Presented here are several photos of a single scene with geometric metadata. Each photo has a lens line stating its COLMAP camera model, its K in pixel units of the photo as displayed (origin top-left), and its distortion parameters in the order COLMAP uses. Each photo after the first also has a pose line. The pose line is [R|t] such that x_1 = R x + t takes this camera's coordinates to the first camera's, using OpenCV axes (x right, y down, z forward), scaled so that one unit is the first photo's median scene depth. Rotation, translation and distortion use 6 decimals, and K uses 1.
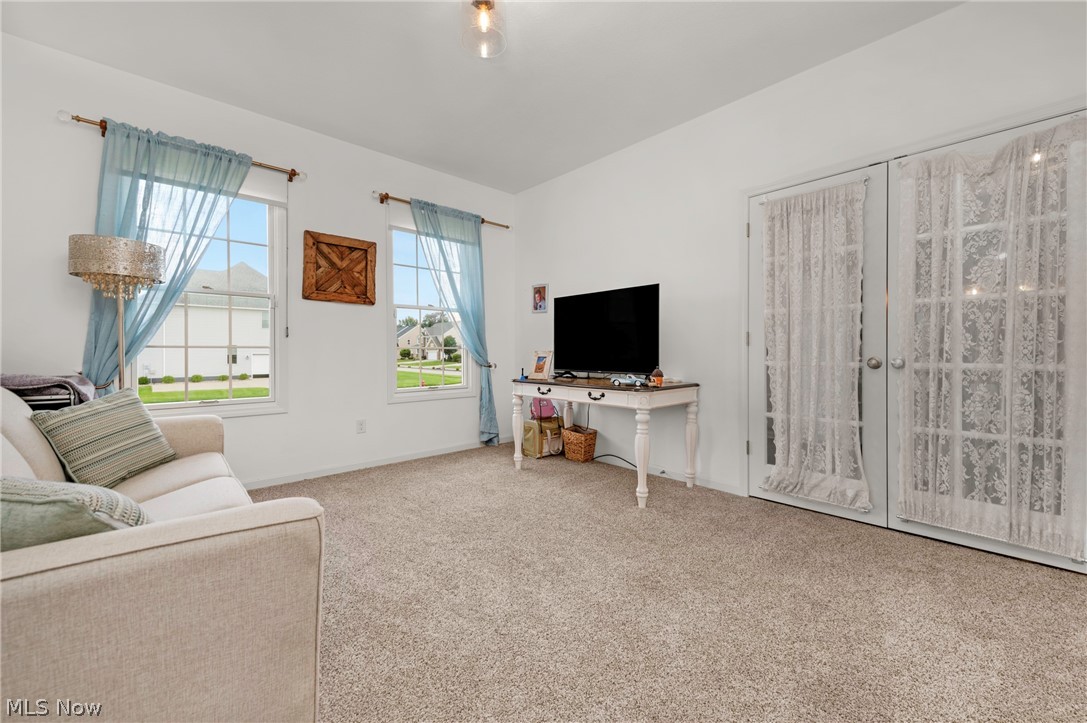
lens RADIAL K [[427.2, 0, 553.5], [0, 427.2, 356.4], [0, 0, 1]] dist [0.011718, -0.000834]
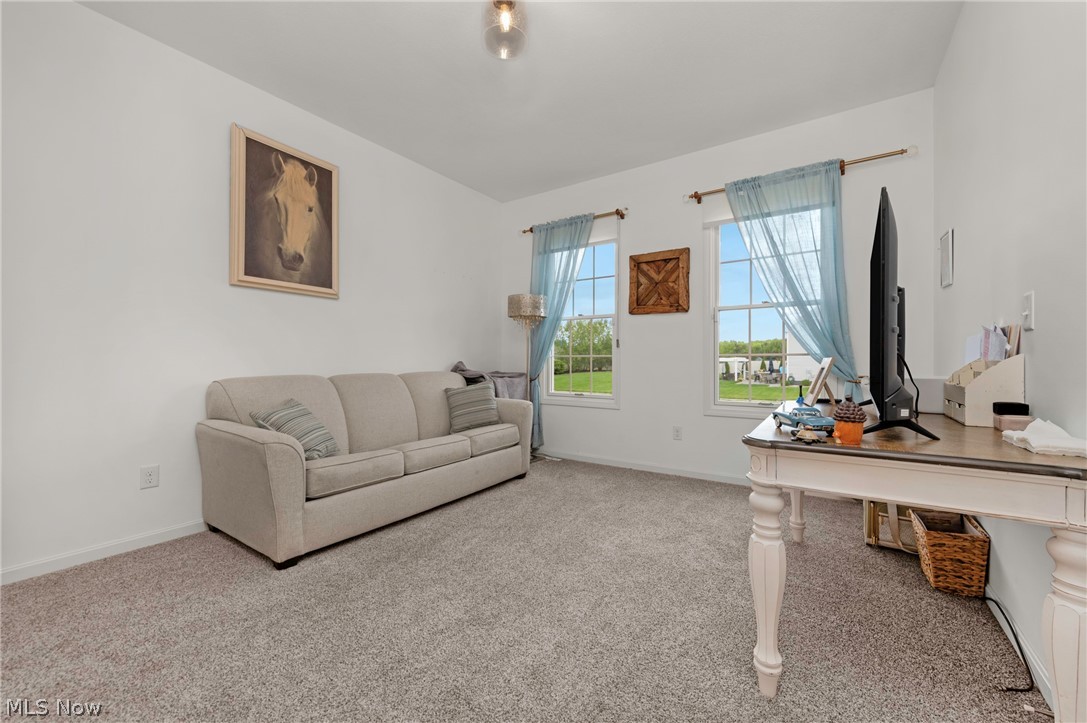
lens RADIAL K [[427.2, 0, 551.7], [0, 427.2, 359.8], [0, 0, 1]] dist [0.011718, -0.000834]
pose [[0.225505, 0.006805, -0.974218, 0.485908], [-0.005378, 0.999969, 0.005740, -0.015193], [0.974227, 0.003945, 0.225535, 0.503771]]
